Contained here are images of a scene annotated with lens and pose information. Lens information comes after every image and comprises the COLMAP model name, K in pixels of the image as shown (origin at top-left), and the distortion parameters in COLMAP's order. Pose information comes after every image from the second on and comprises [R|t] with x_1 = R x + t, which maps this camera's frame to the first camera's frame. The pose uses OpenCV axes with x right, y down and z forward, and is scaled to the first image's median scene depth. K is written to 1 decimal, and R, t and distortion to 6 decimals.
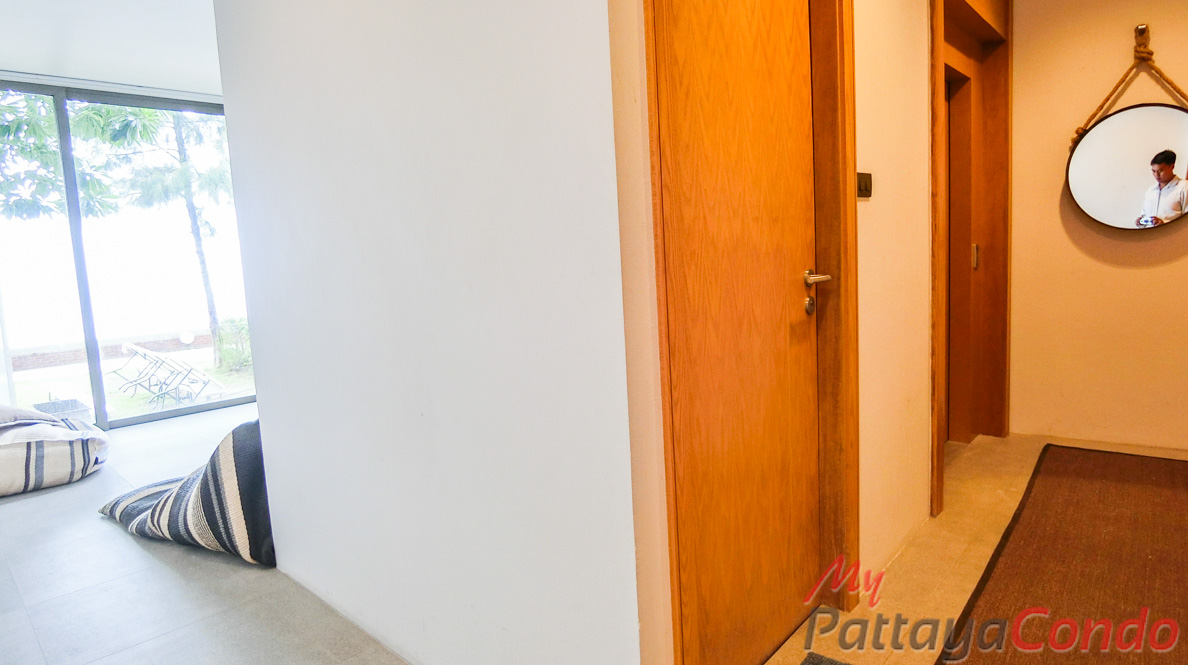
lens RADIAL K [[656.7, 0, 591.9], [0, 656.7, 328.8], [0, 0, 1]] dist [-0.025702, 0.000210]
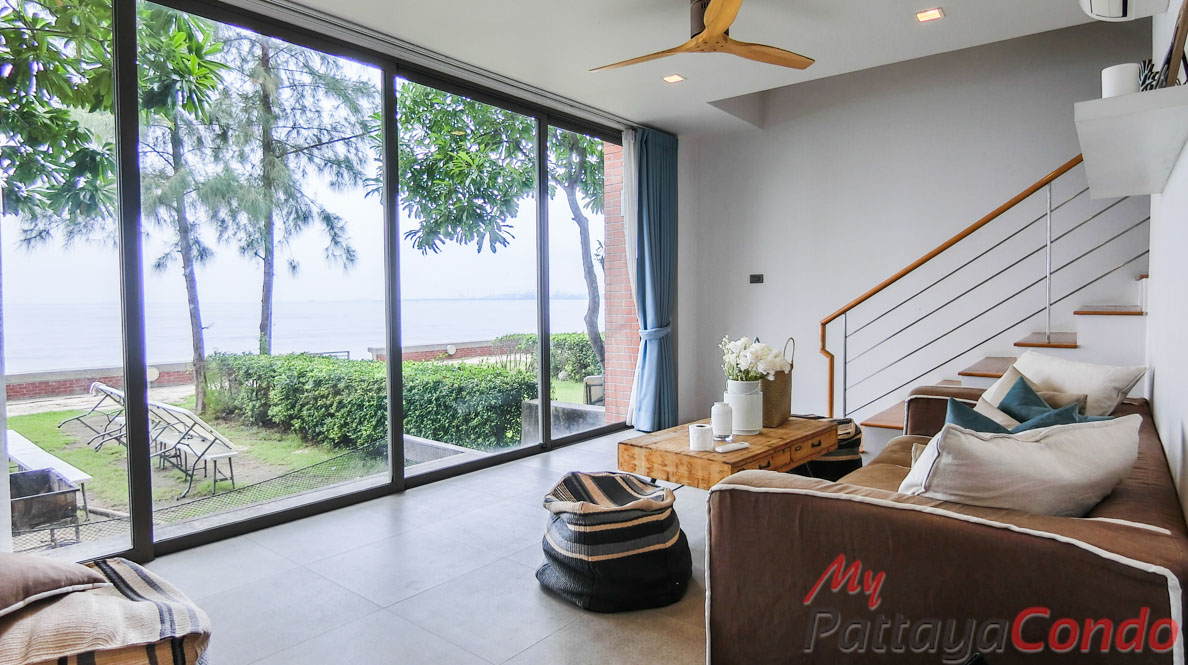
lens RADIAL K [[656.7, 0, 596.5], [0, 656.7, 334.6], [0, 0, 1]] dist [-0.025702, 0.000210]
pose [[0.996439, 0.040431, 0.073992, -0.262574], [-0.035749, 0.997339, -0.063540, -0.015115], [-0.076364, 0.060669, 0.995233, 0.247481]]
